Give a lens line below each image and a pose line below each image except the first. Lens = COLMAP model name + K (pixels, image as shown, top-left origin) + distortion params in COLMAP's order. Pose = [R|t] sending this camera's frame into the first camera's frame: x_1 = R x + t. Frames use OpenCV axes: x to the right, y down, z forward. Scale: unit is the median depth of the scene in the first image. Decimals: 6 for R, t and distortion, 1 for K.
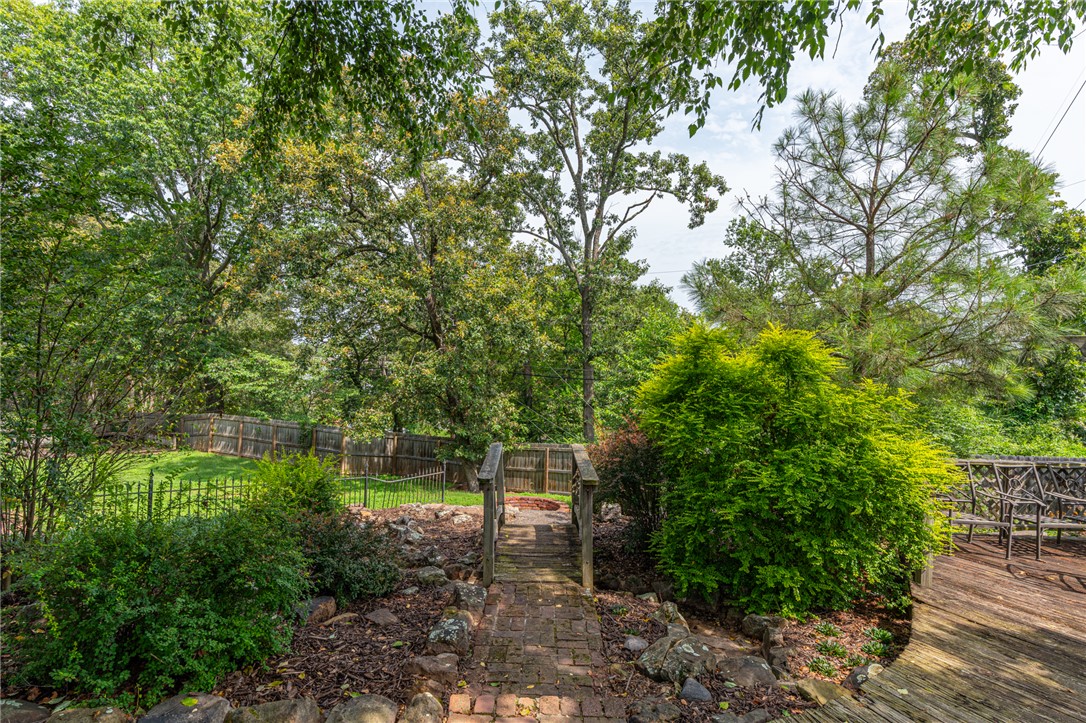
lens RADIAL K [[547.5, 0, 542.0], [0, 547.5, 368.1], [0, 0, 1]] dist [-0.042829, 0.024357]
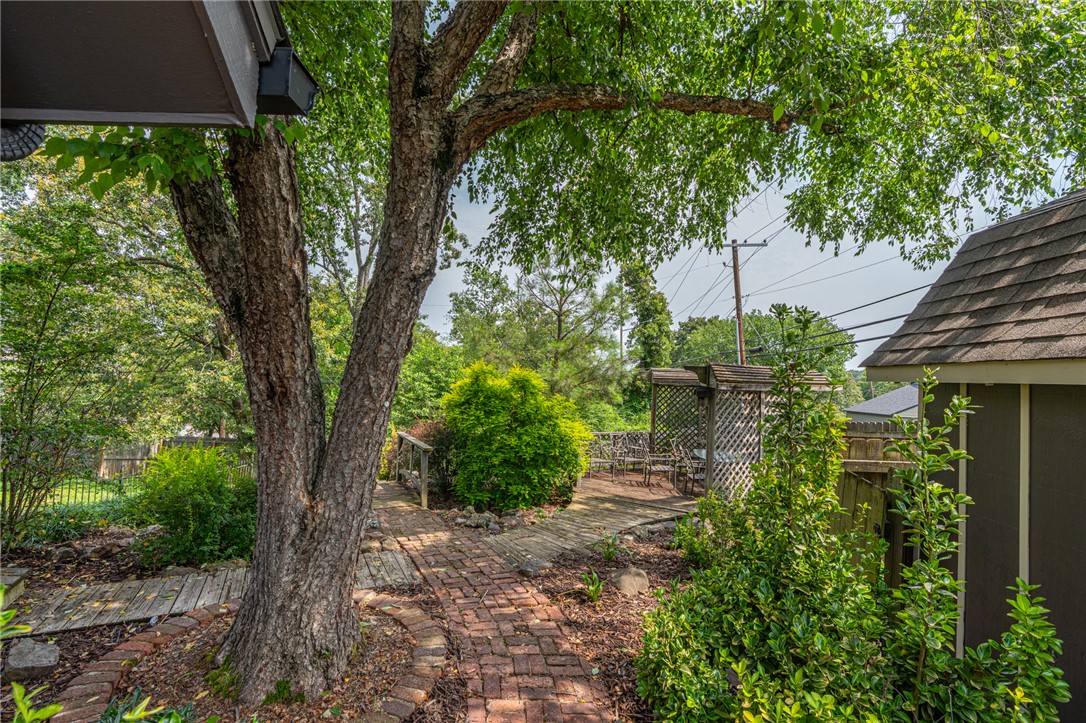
lens RADIAL K [[532.9, 0, 541.8], [0, 532.9, 375.4], [0, 0, 1]] dist [0.002748, 0.001274]
pose [[0.868616, 0.015968, 0.495228, -0.415355], [-0.023193, 0.999695, 0.008447, -0.058276], [-0.494943, -0.018823, 0.868722, -0.668527]]
